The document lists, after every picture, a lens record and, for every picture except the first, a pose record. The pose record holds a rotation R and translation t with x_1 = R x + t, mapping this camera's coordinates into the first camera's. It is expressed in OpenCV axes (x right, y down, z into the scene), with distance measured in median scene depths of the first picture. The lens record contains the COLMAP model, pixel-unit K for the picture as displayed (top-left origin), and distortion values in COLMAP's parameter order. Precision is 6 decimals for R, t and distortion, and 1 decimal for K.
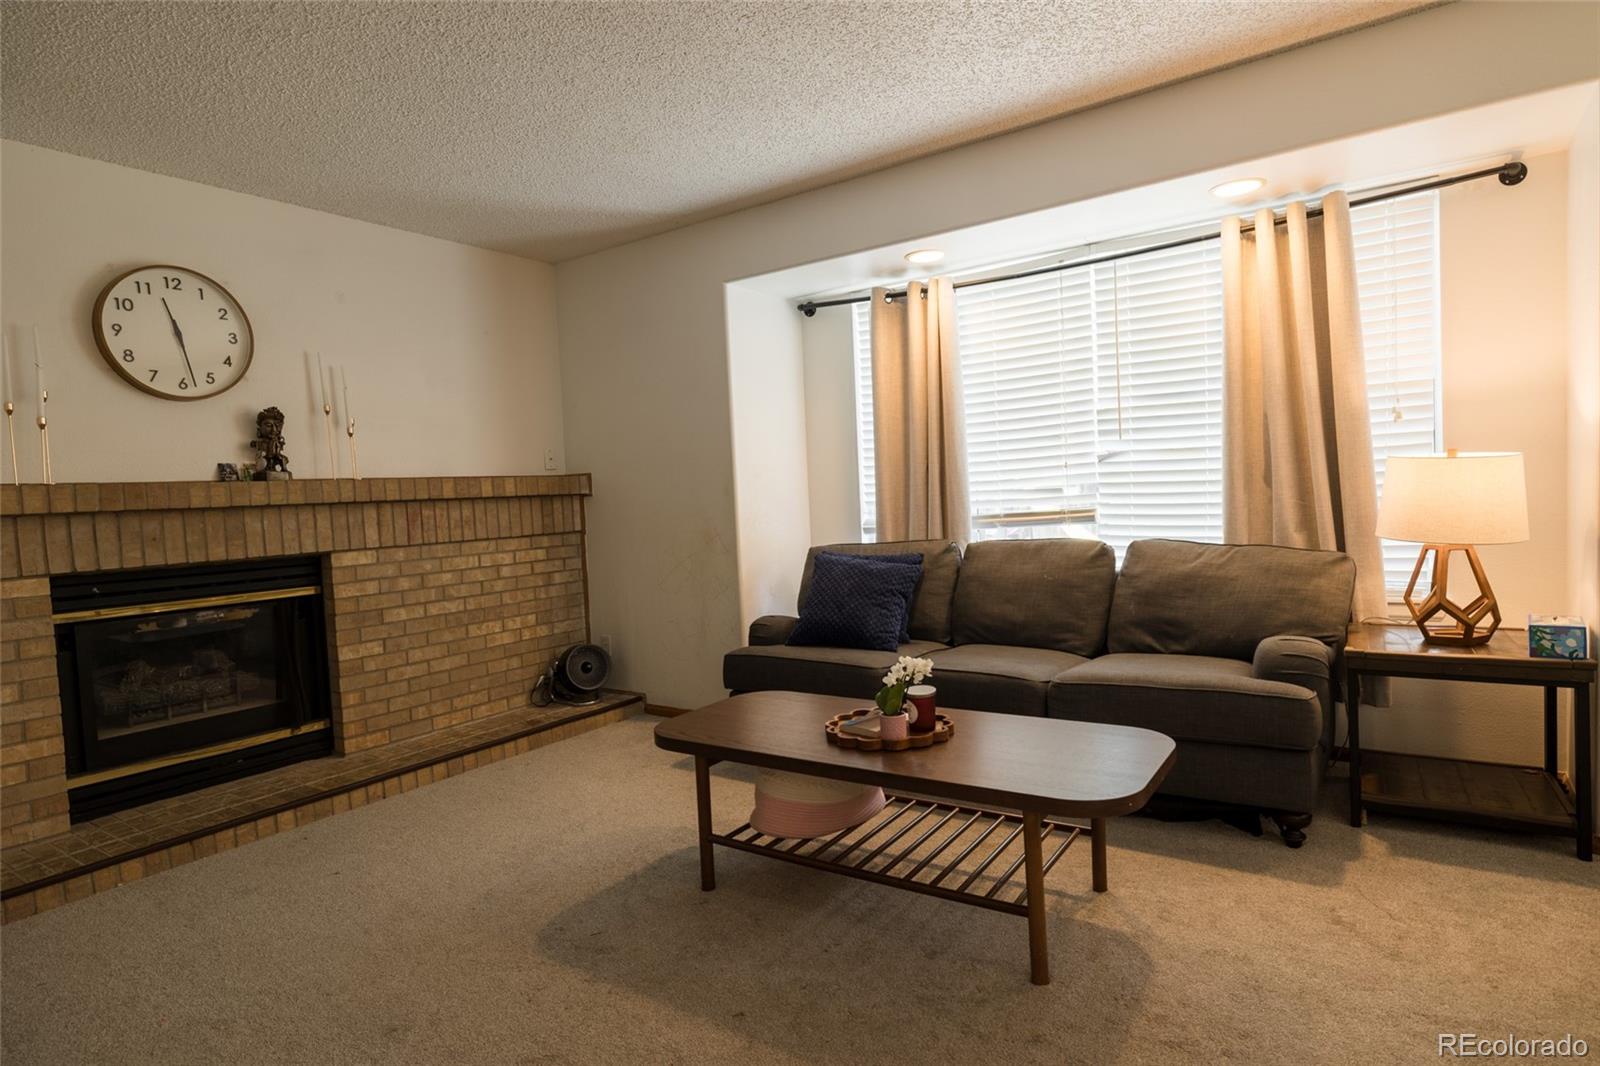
lens RADIAL K [[863.5, 0, 805.9], [0, 863.5, 530.6], [0, 0, 1]] dist [0.003509, -0.001237]
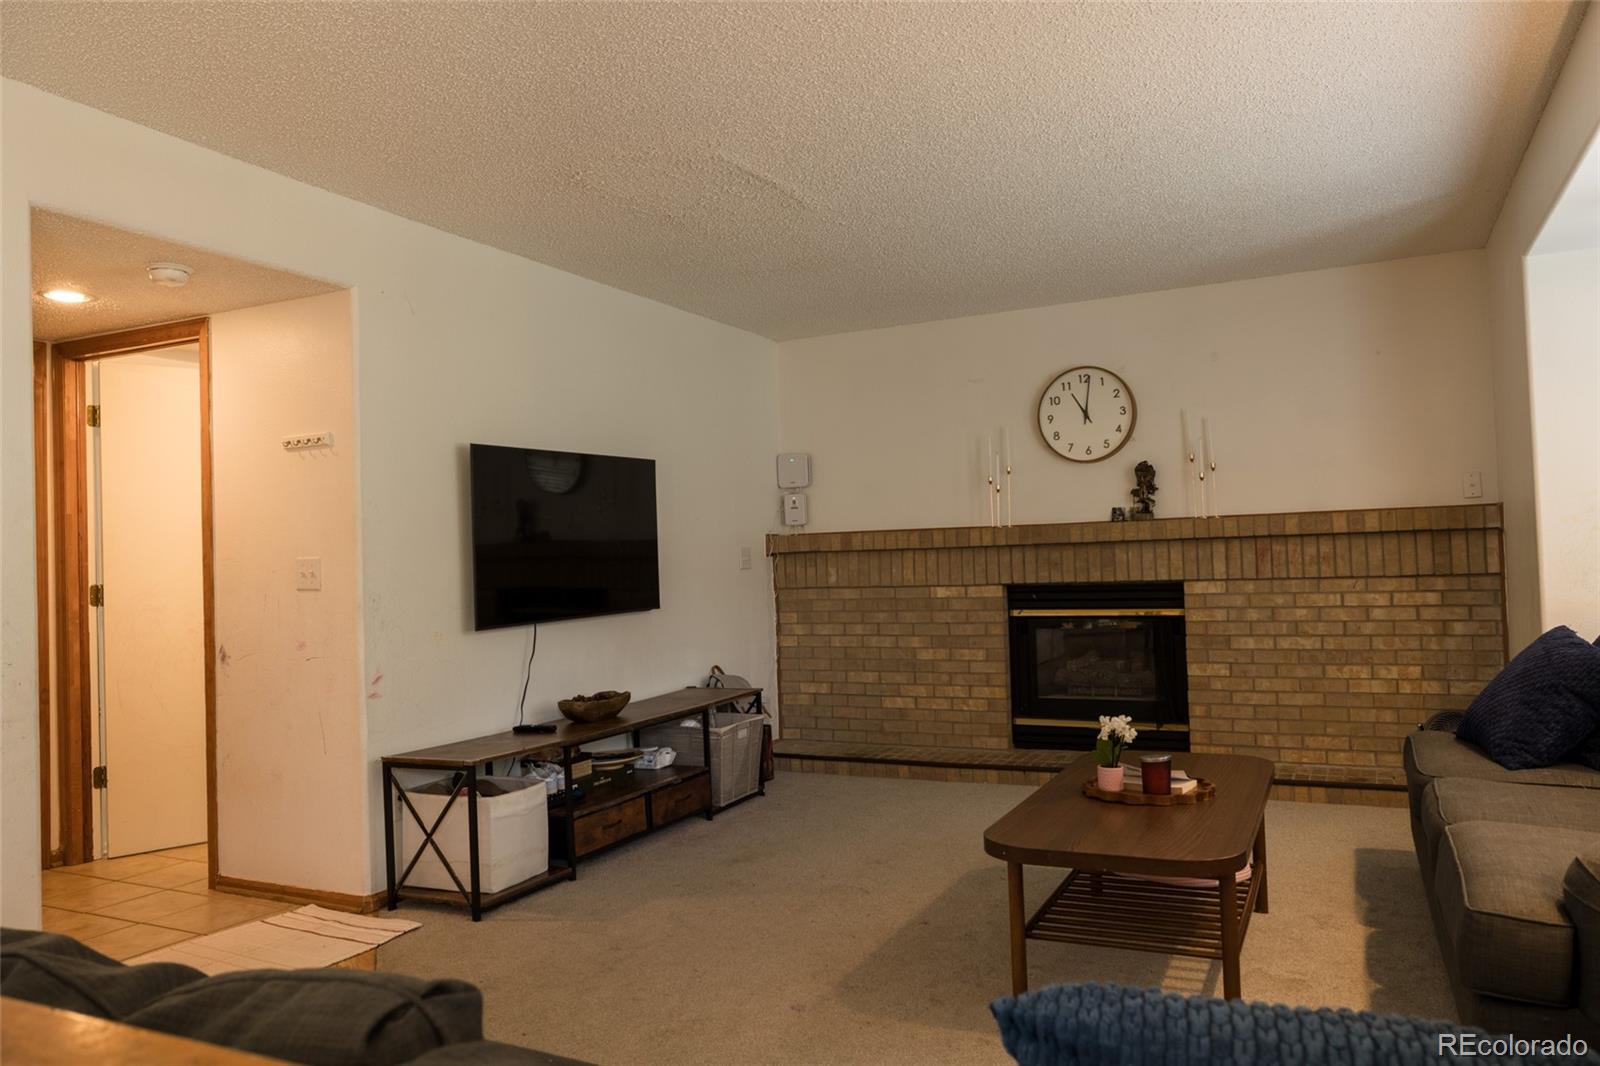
lens RADIAL K [[1133.1, 0, 800.4], [0, 1133.1, 520.7], [0, 0, 1]] dist [0.000158, -0.001740]
pose [[0.145124, 0.009690, -0.989366, 0.898866], [-0.017861, 0.999815, 0.007172, -0.058478], [0.989252, 0.016630, 0.145270, 0.267306]]
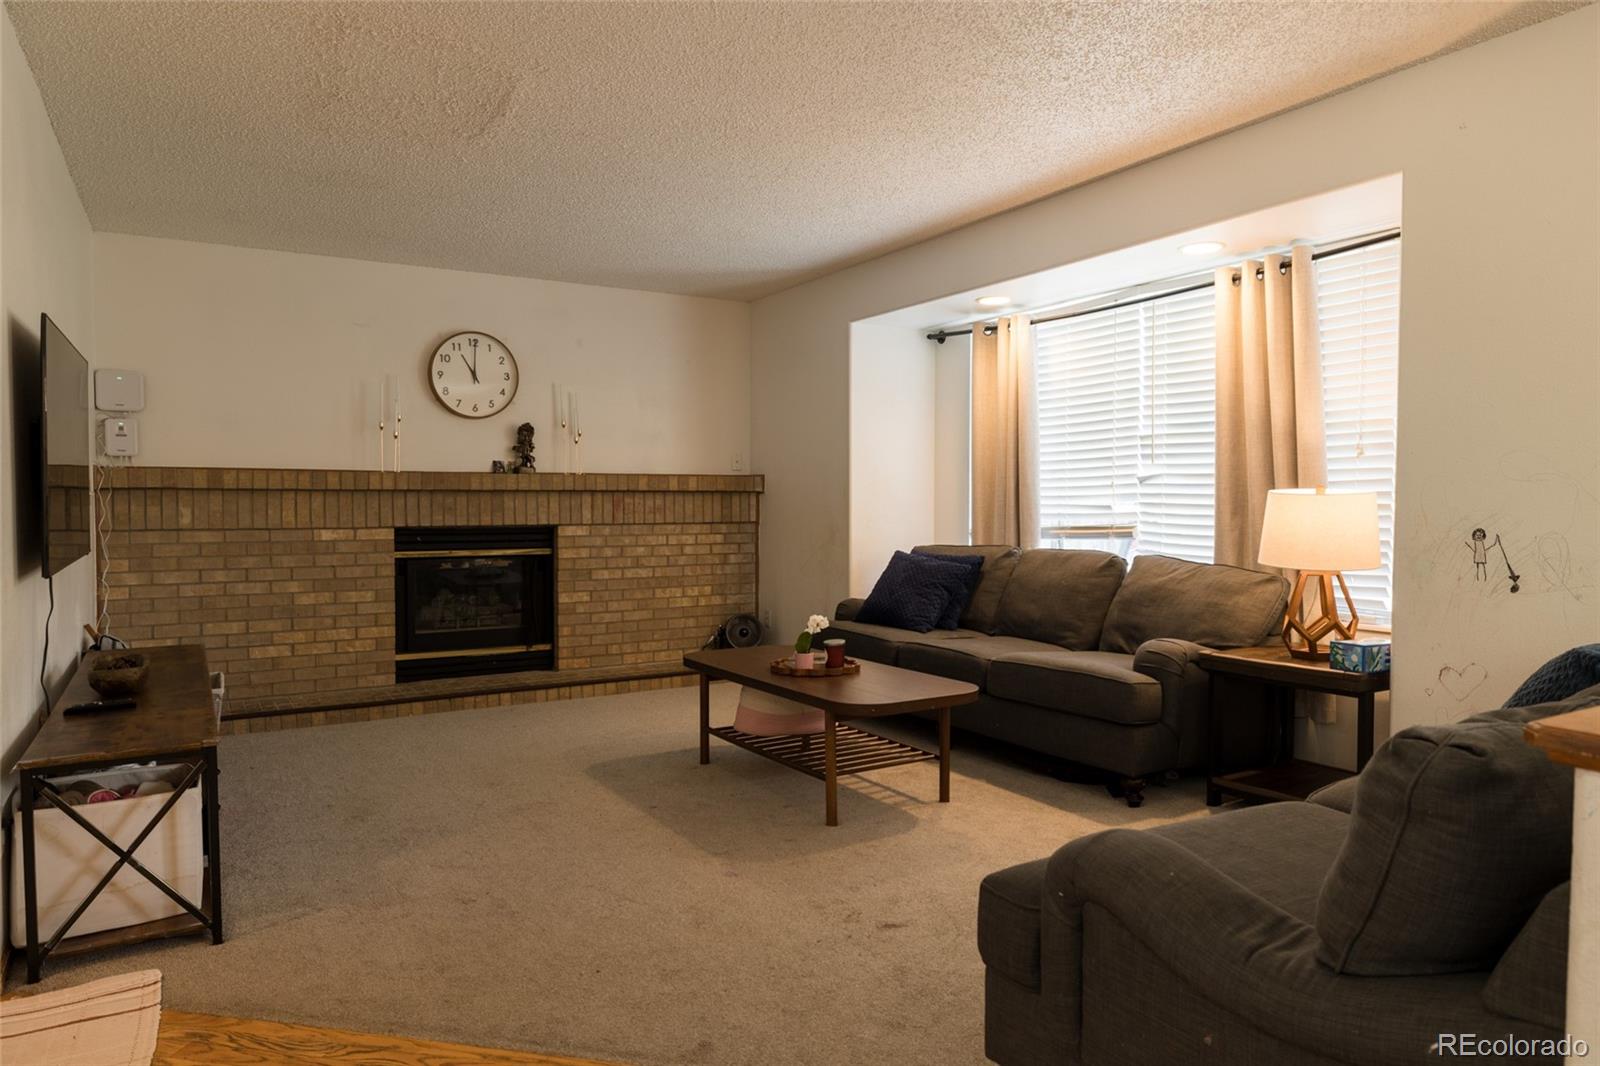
lens RADIAL K [[1018.0, 0, 796.1], [0, 1018.0, 525.8], [0, 0, 1]] dist [0.000658, 0.002473]
pose [[0.909907, 0.057448, -0.410815, 0.493381], [-0.061109, 0.998122, 0.004227, -0.004736], [0.410287, 0.021259, 0.911709, -0.361348]]
